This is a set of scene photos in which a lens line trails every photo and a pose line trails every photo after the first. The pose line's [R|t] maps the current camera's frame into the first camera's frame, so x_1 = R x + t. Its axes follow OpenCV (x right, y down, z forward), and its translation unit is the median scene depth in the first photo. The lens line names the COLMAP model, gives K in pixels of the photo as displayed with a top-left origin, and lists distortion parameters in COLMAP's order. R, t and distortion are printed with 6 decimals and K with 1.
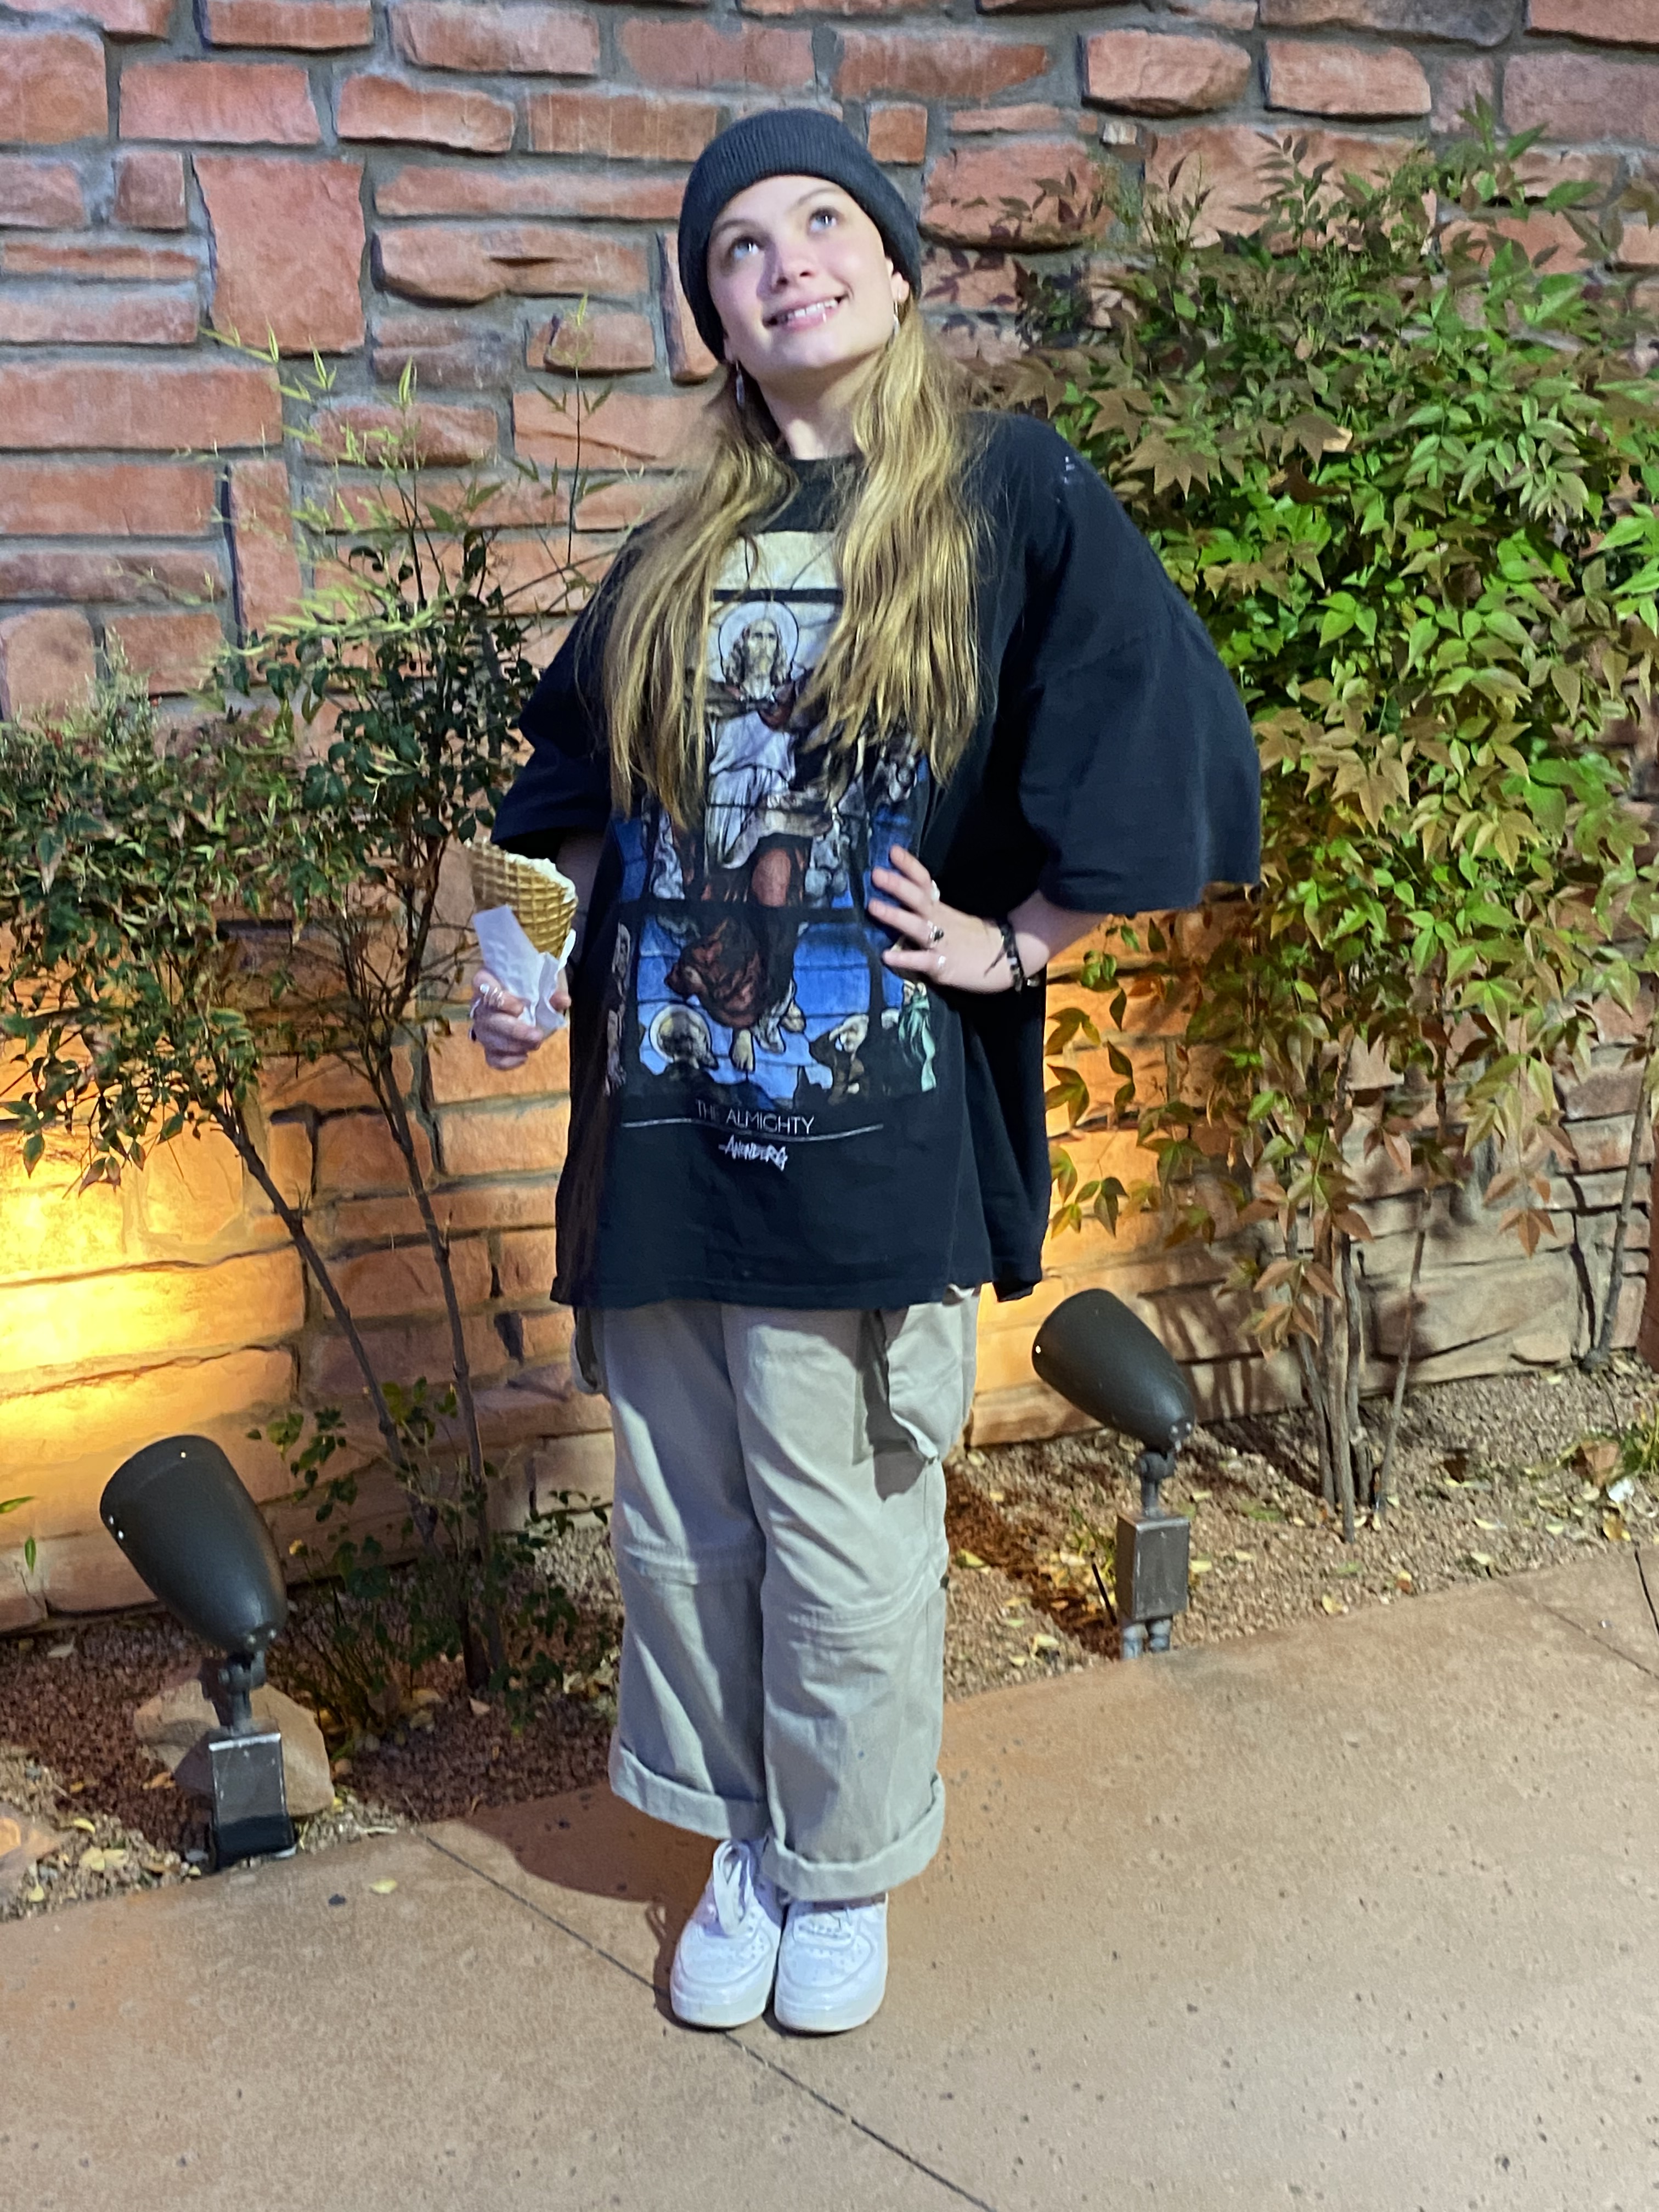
lens RADIAL K [[2393.4, 0, 829.0], [0, 2393.4, 1044.4], [0, 0, 1]] dist [0.101796, -0.266494]
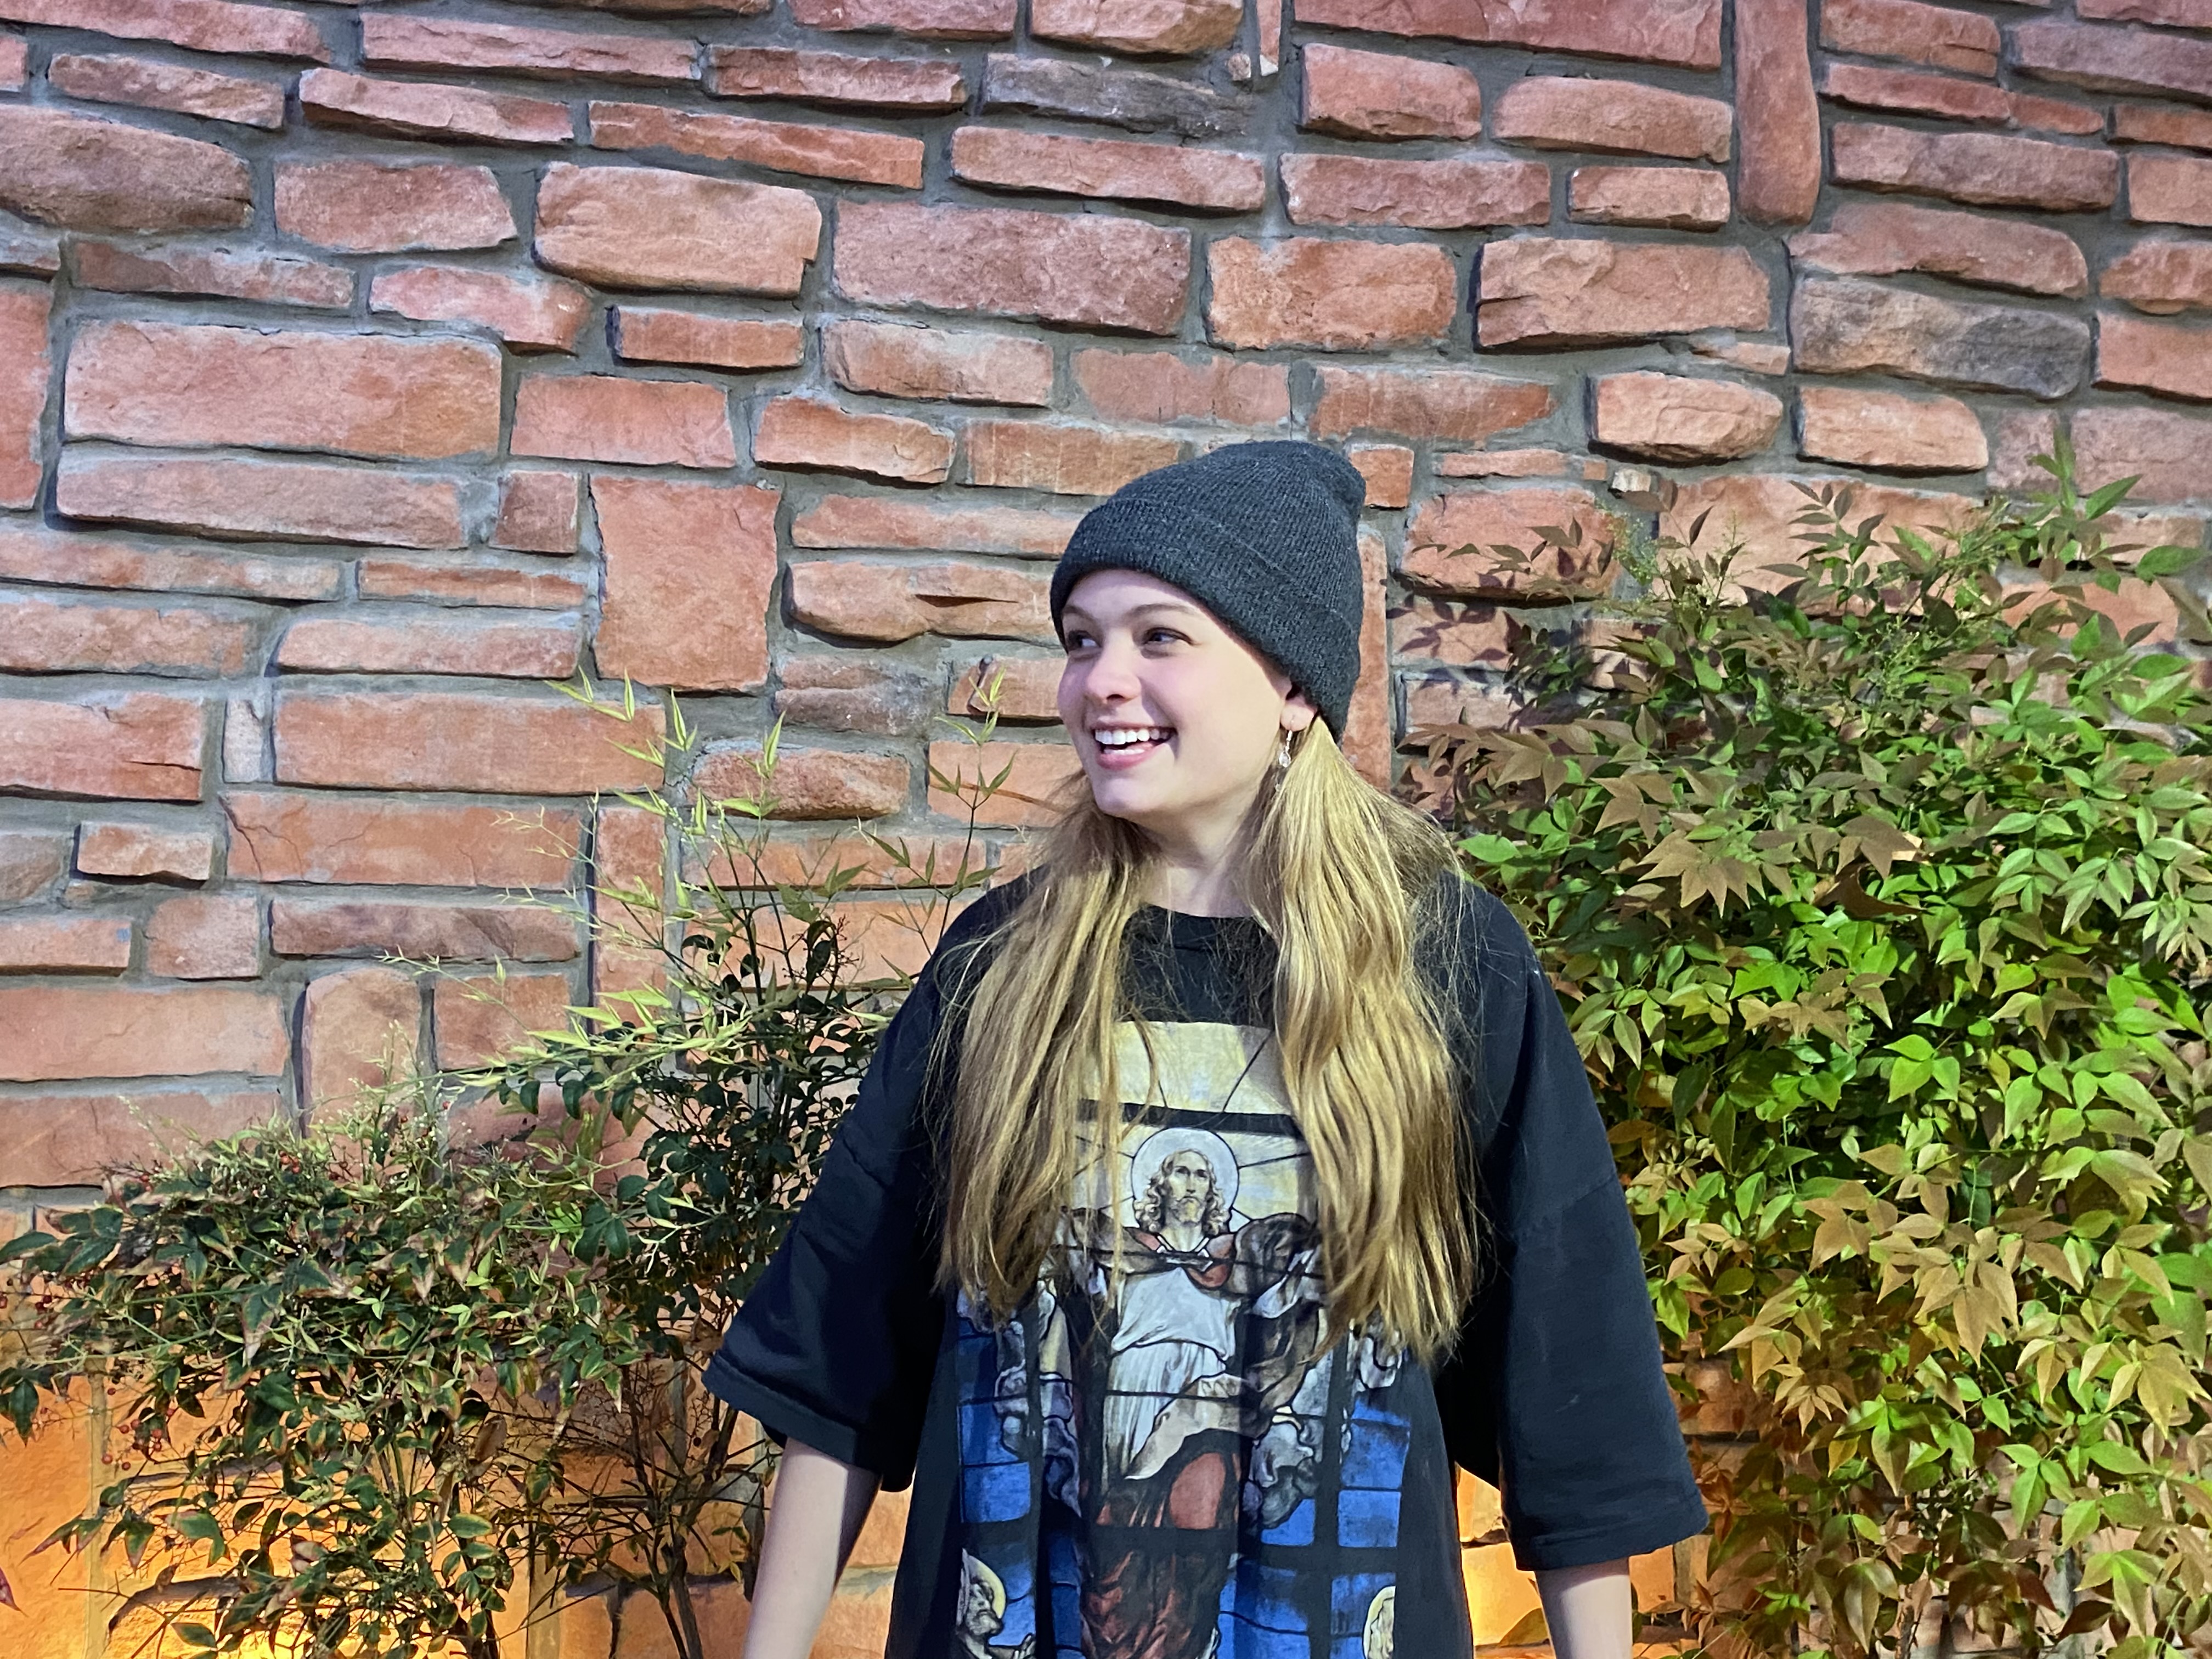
lens RADIAL K [[2461.4, 0, 1106.0], [0, 2461.4, 829.5], [0, 0, 1]] dist [0.183053, -0.559859]
pose [[0.995789, 0.043363, -0.080773, 0.008116], [-0.059188, 0.976925, -0.205218, -0.063027], [0.070010, 0.209135, 0.975377, 0.144489]]
